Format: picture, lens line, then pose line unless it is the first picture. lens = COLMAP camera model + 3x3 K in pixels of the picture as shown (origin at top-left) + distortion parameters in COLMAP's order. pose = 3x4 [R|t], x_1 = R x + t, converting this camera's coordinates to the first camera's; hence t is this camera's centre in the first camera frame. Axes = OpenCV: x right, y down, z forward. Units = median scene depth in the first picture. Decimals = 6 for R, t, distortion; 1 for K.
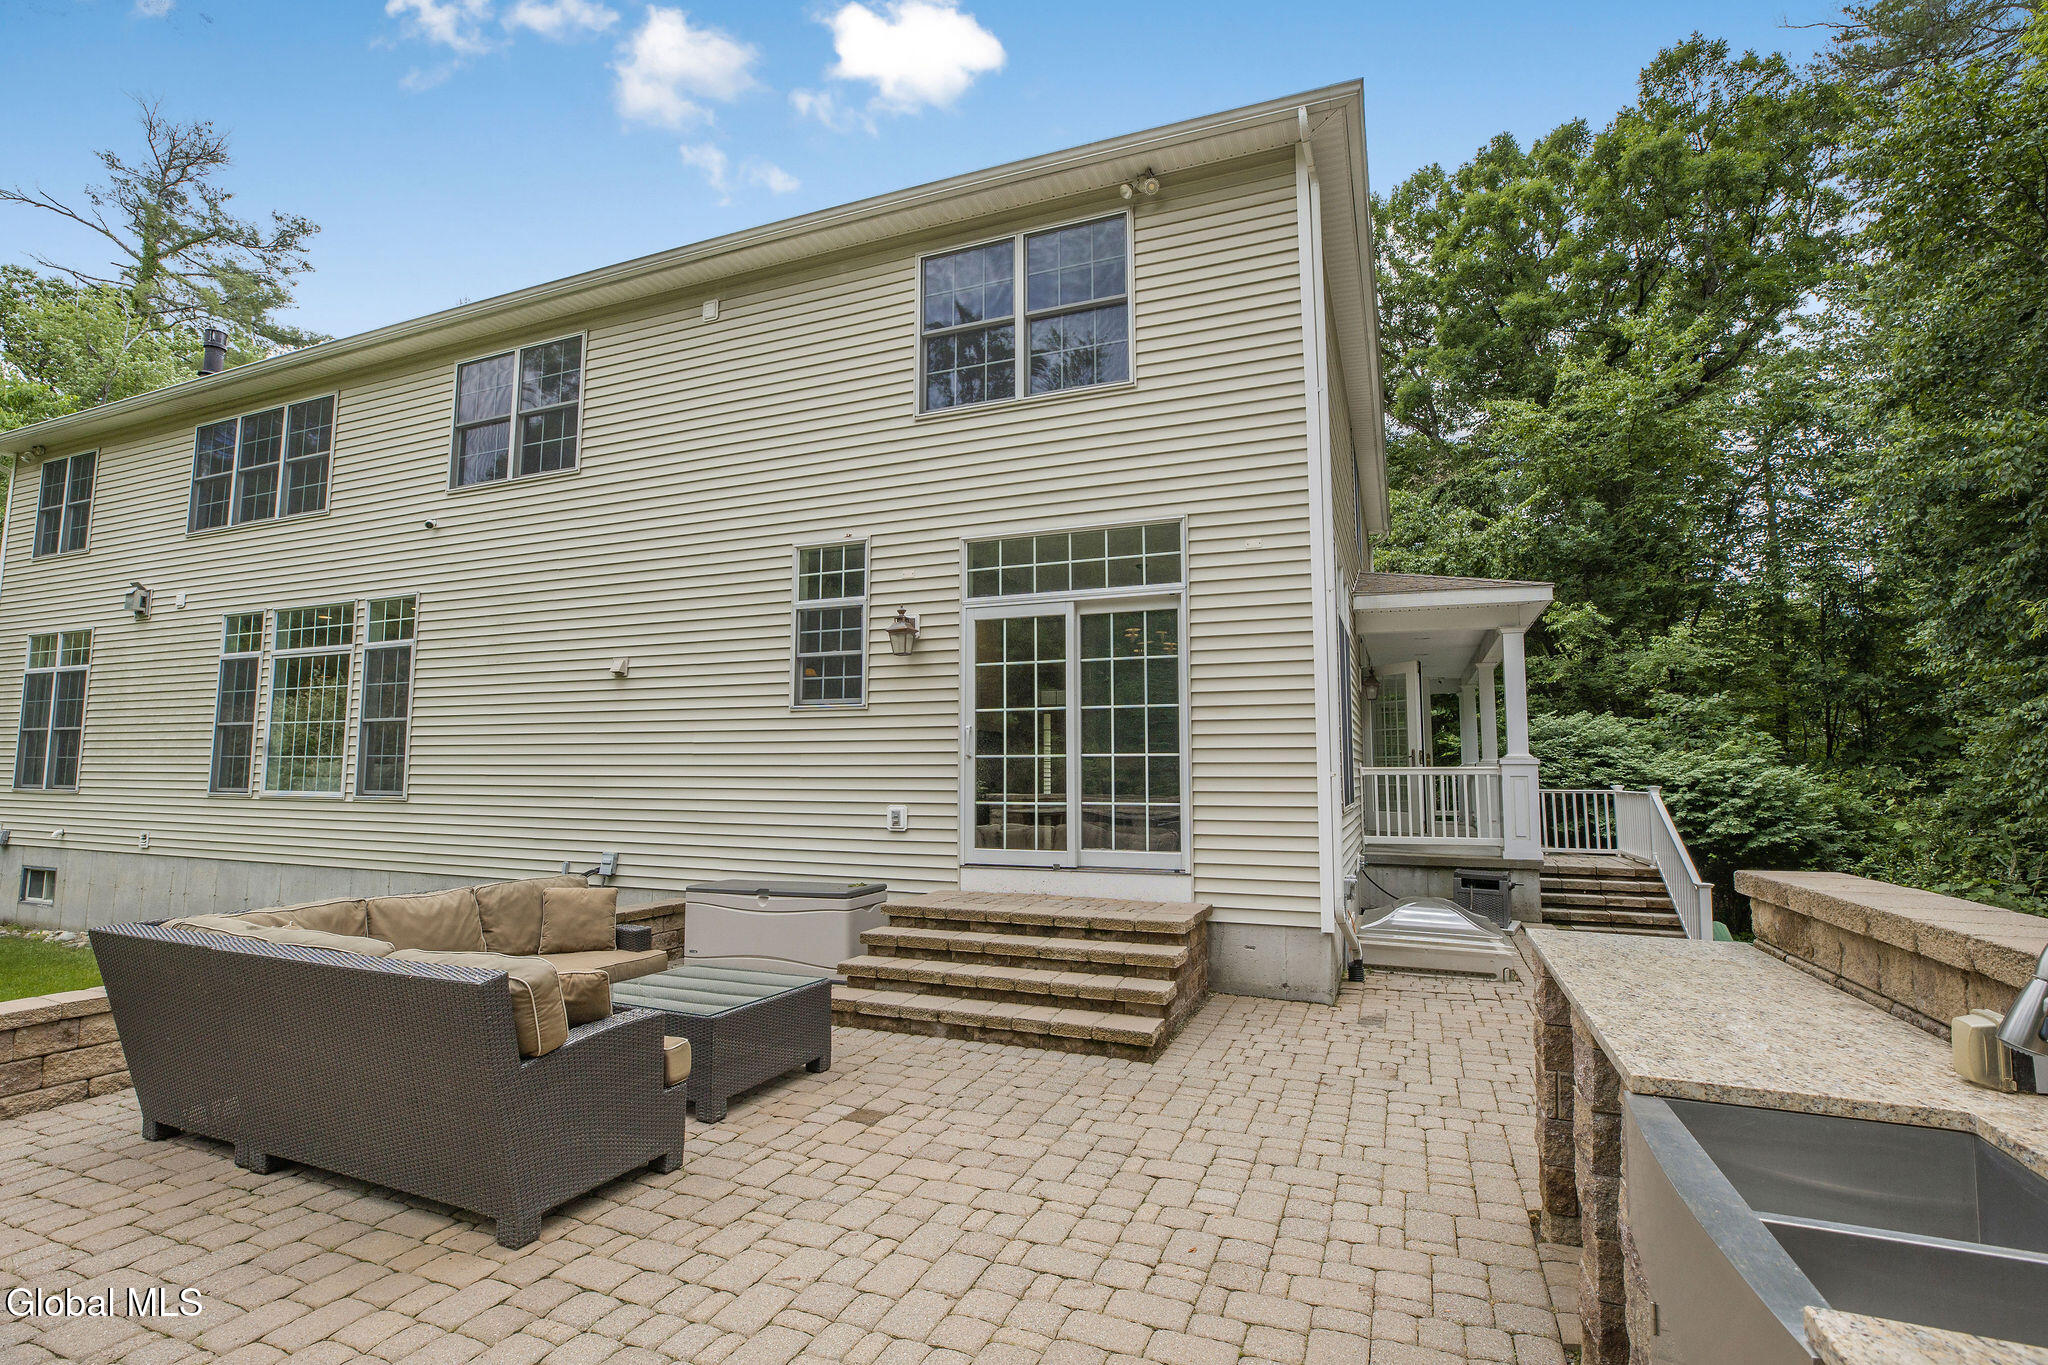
lens RADIAL K [[953.0, 0, 1018.0], [0, 953.0, 652.4], [0, 0, 1]] dist [-0.021380, 0.010982]
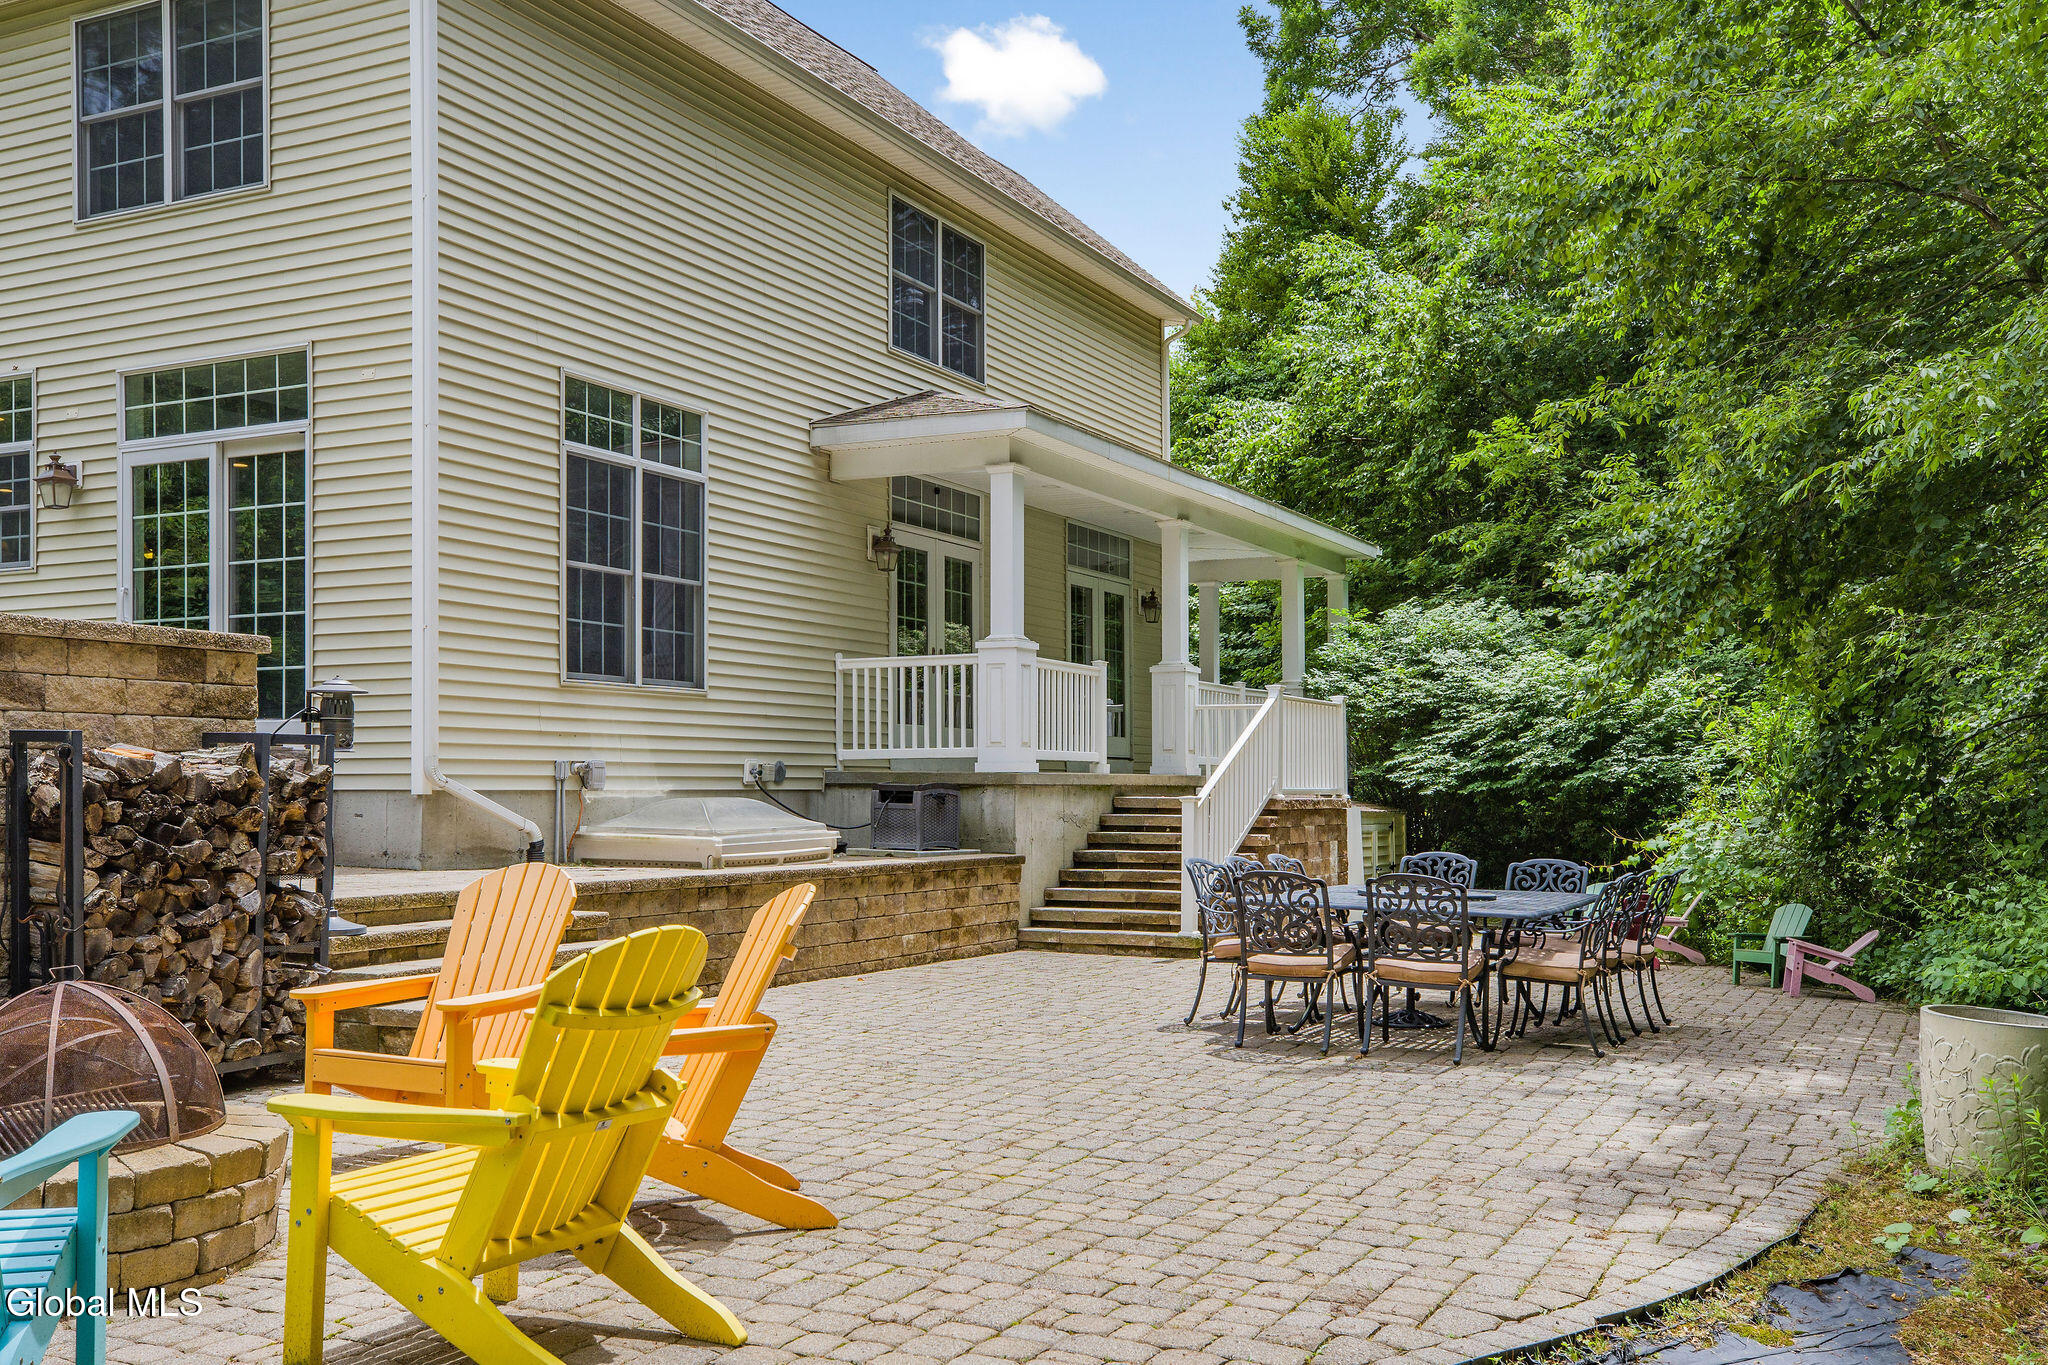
lens RADIAL K [[1911.2, 0, 1015.0], [0, 1911.2, 740.3], [0, 0, 1]] dist [0.020959, 0.001790]
pose [[0.996447, -0.006547, -0.083972, 0.891926], [0.015041, 0.994781, 0.100921, 0.049139], [0.082873, -0.101825, 0.991344, -0.686870]]
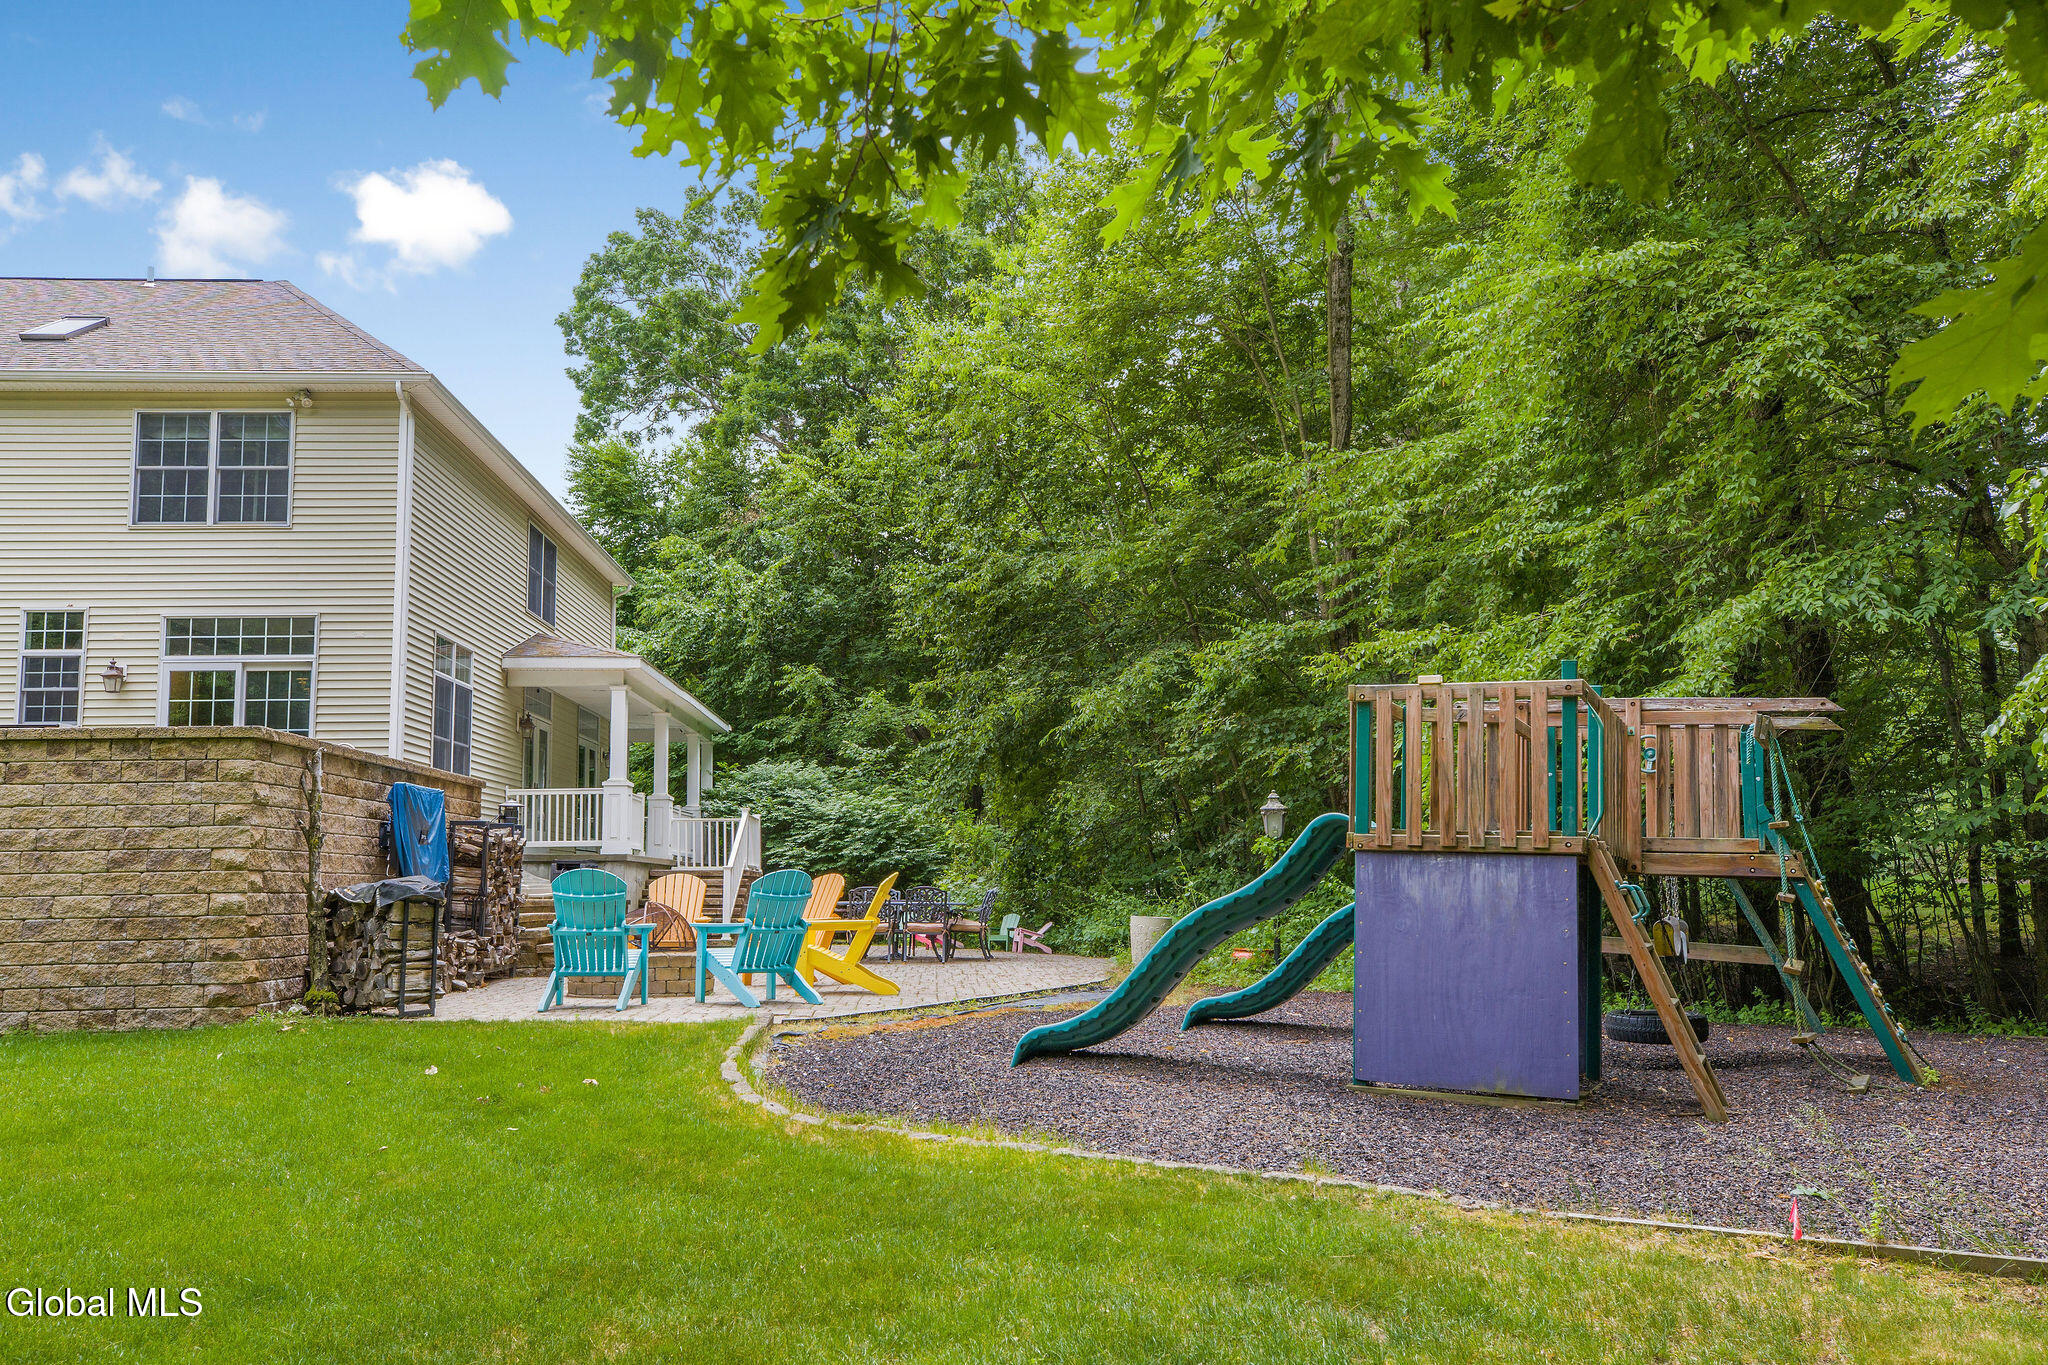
lens RADIAL K [[1608.4, 0, 1018.5], [0, 1608.4, 688.8], [0, 0, 1]] dist [-0.000644, 0.039193]
pose [[0.911978, 0.037118, 0.408557, 0.134404], [-0.037007, 0.999282, -0.008180, -0.033978], [-0.408567, -0.007659, 0.912696, -1.828811]]
